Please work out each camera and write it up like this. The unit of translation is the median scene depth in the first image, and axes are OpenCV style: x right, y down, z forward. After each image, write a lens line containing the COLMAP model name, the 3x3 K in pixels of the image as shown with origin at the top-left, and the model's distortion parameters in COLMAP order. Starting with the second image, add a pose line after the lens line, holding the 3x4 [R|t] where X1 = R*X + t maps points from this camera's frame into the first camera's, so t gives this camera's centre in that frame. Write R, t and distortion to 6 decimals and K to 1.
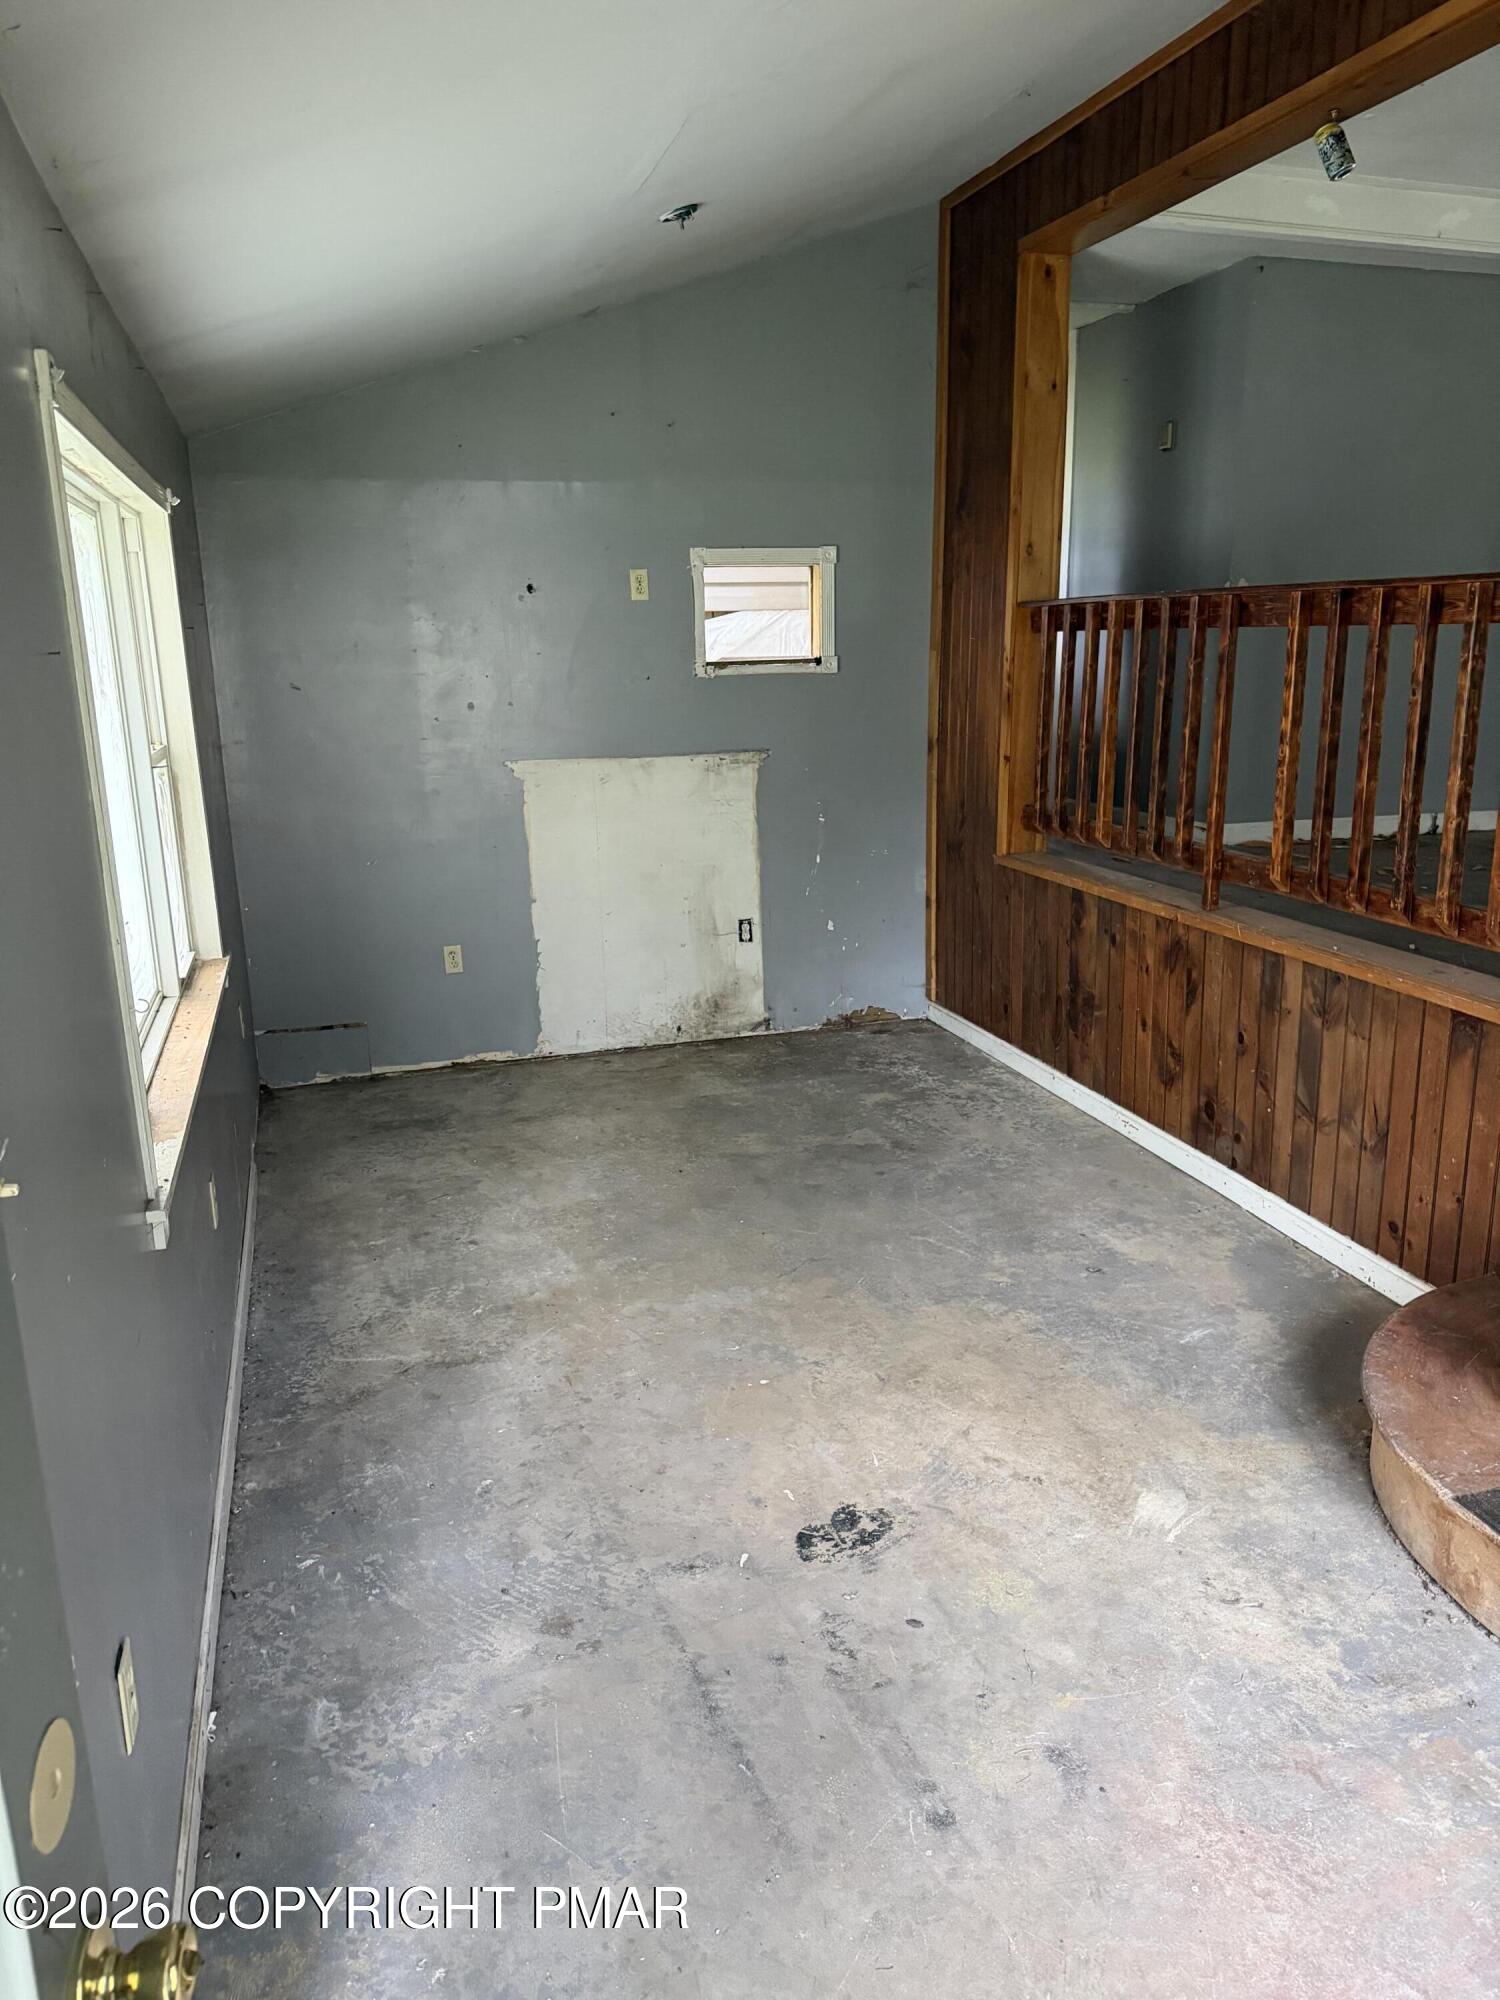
lens RADIAL K [[1387.3, 0, 741.3], [0, 1387.3, 1001.7], [0, 0, 1]] dist [0.058364, -0.054308]
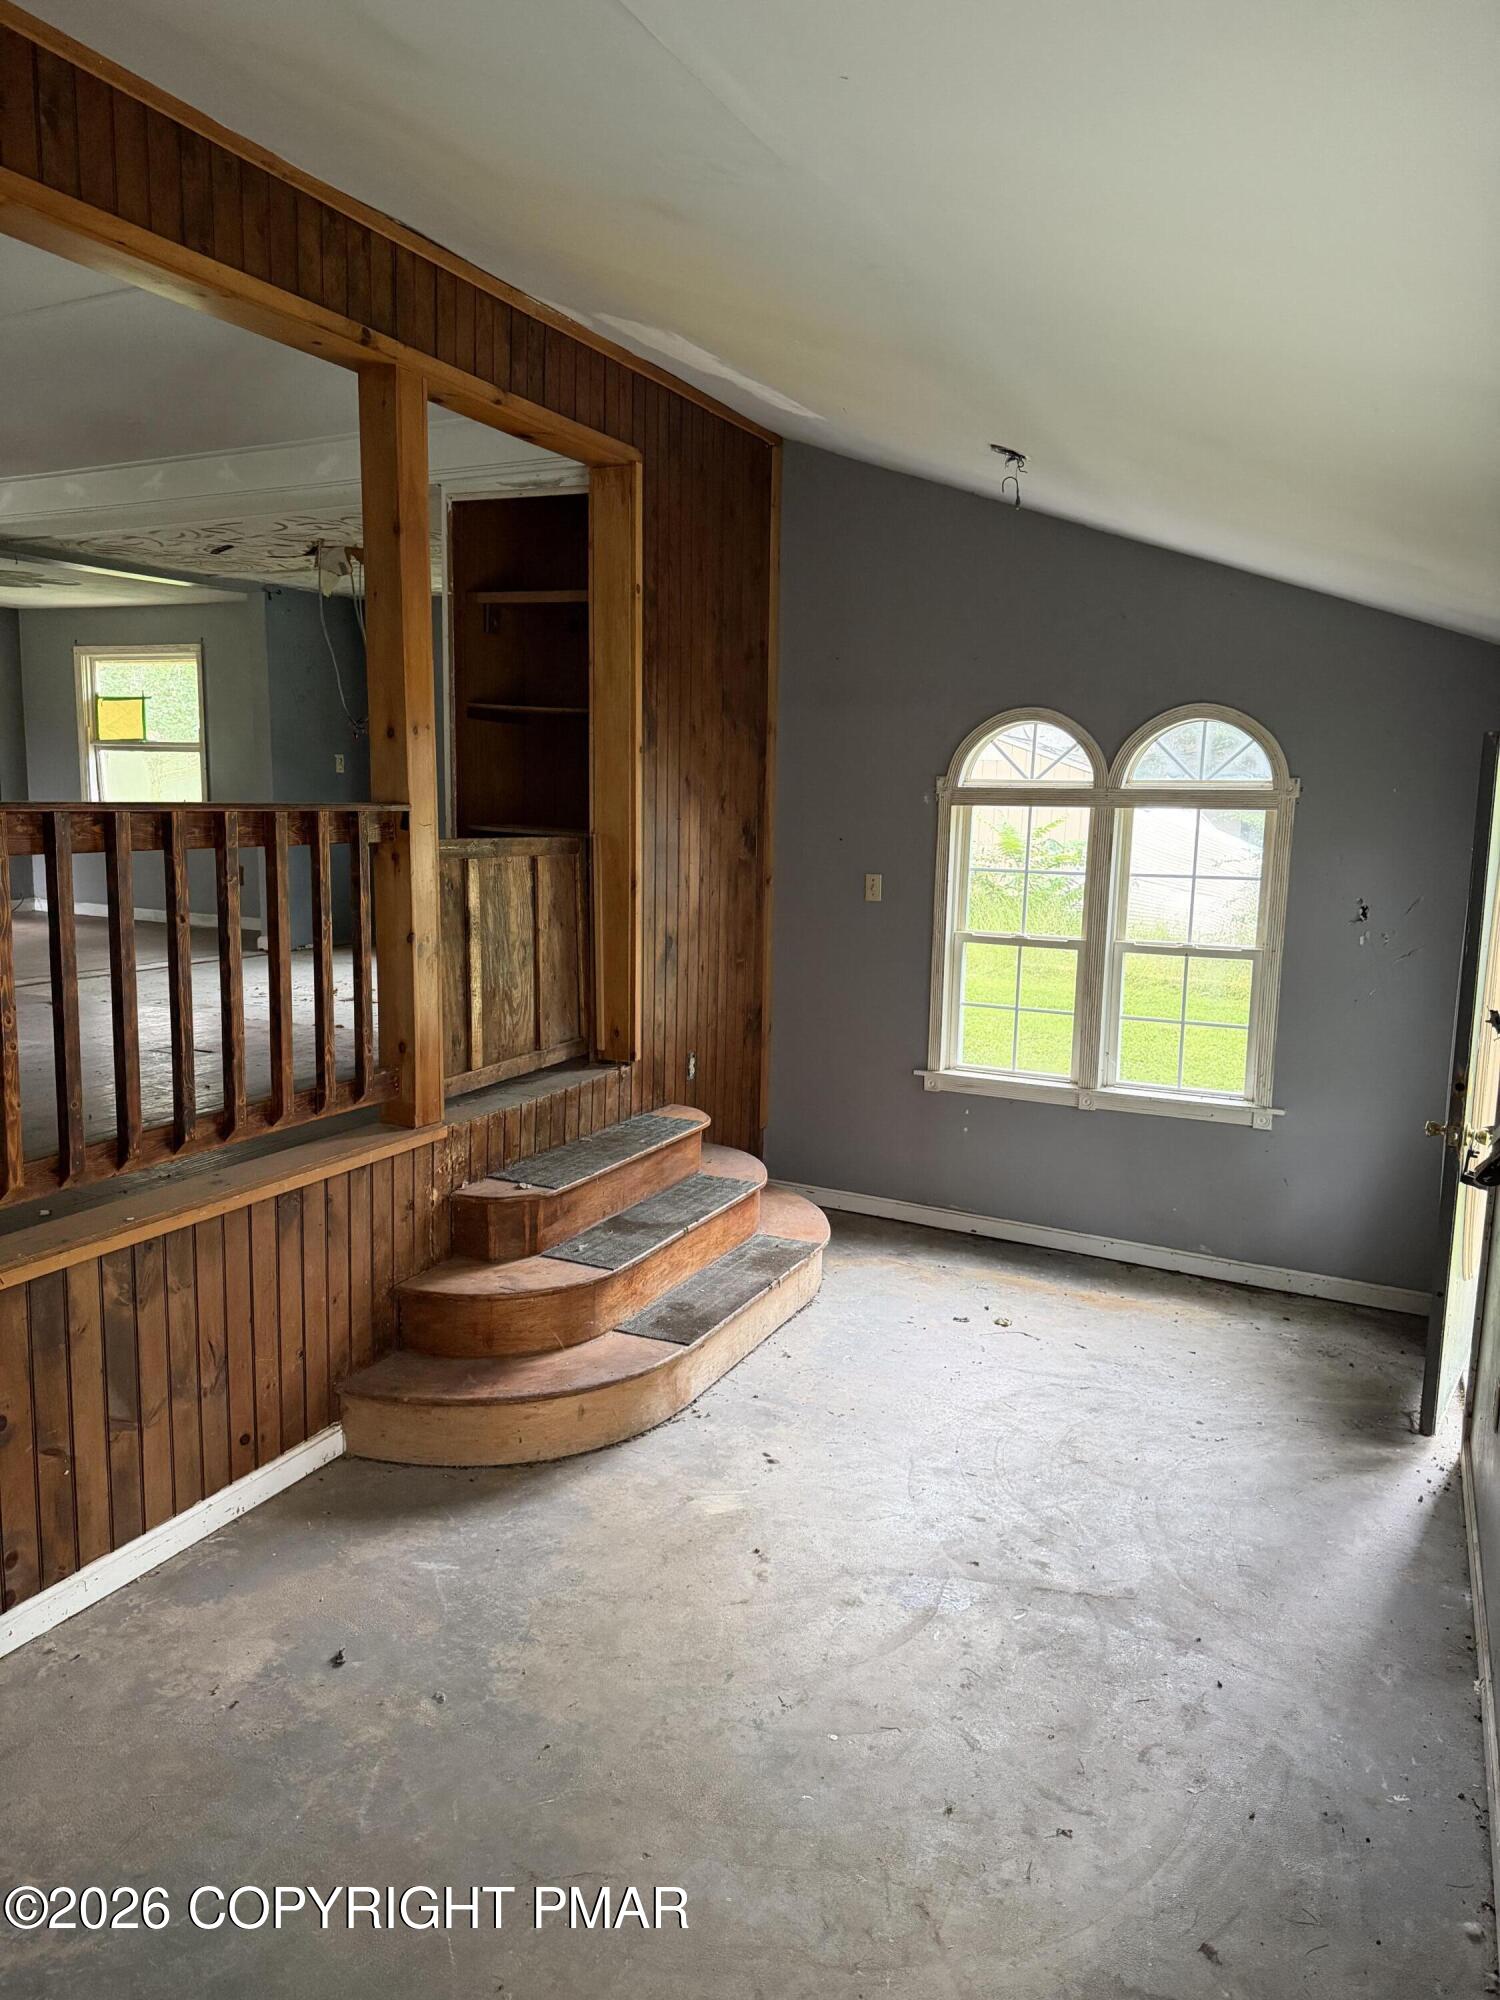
lens RADIAL K [[1387.3, 0, 737.8], [0, 1387.3, 989.1], [0, 0, 1]] dist [0.058364, -0.054308]
pose [[-0.744601, -0.088514, 0.661616, -0.422169], [0.163442, 0.936822, 0.309275, -0.386446], [-0.647191, 0.338423, -0.683091, 1.338149]]
